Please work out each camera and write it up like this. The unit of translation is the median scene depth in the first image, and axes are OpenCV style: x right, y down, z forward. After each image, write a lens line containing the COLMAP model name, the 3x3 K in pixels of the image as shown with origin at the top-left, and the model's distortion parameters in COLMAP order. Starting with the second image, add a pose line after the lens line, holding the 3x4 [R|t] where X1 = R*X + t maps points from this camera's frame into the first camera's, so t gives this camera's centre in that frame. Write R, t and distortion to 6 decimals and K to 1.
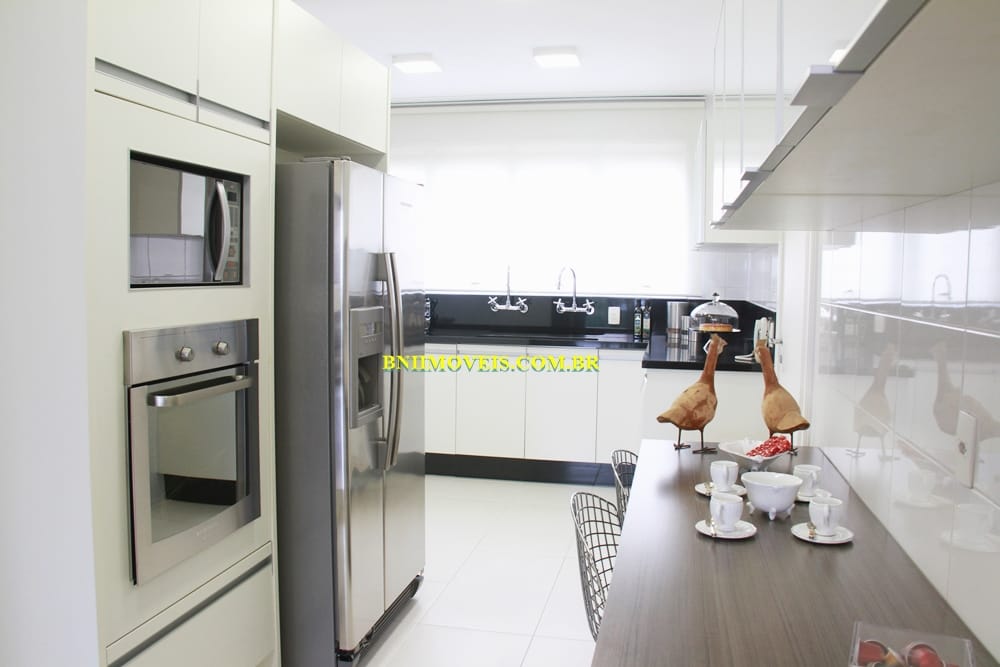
lens RADIAL K [[896.1, 0, 500.0], [0, 896.1, 333.5], [0, 0, 1]] dist [-0.110196, -0.003467]
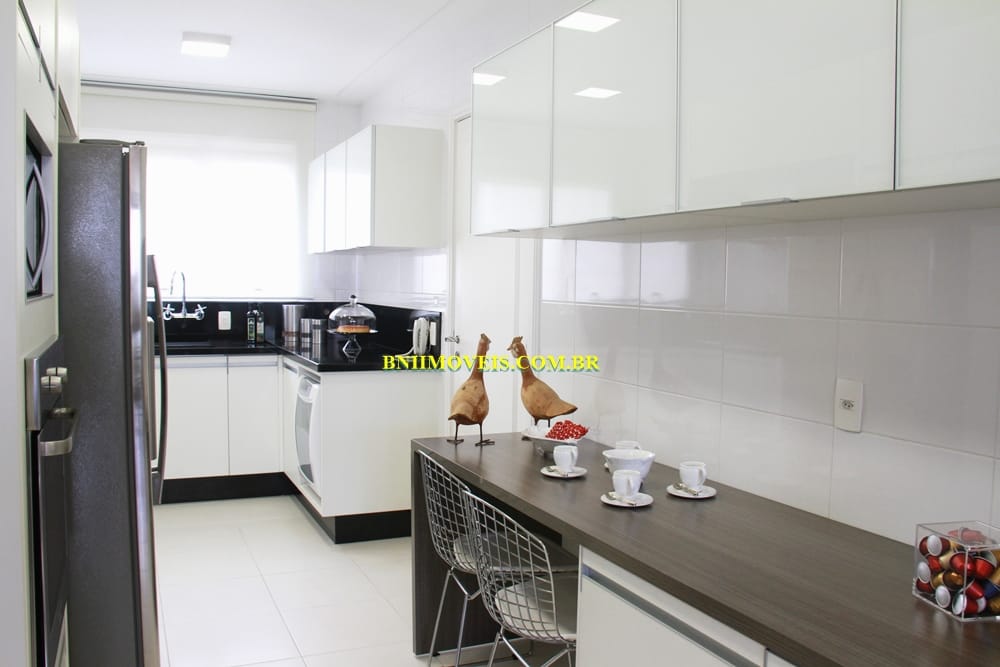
lens RADIAL K [[898.4, 0, 500.0], [0, 898.4, 333.5], [0, 0, 1]] dist [-0.019351, 0.000503]
pose [[0.828107, -0.038296, 0.559261, -0.198842], [0.038788, 0.999187, 0.010986, -0.006414], [-0.559227, 0.012595, 0.828919, 0.046089]]
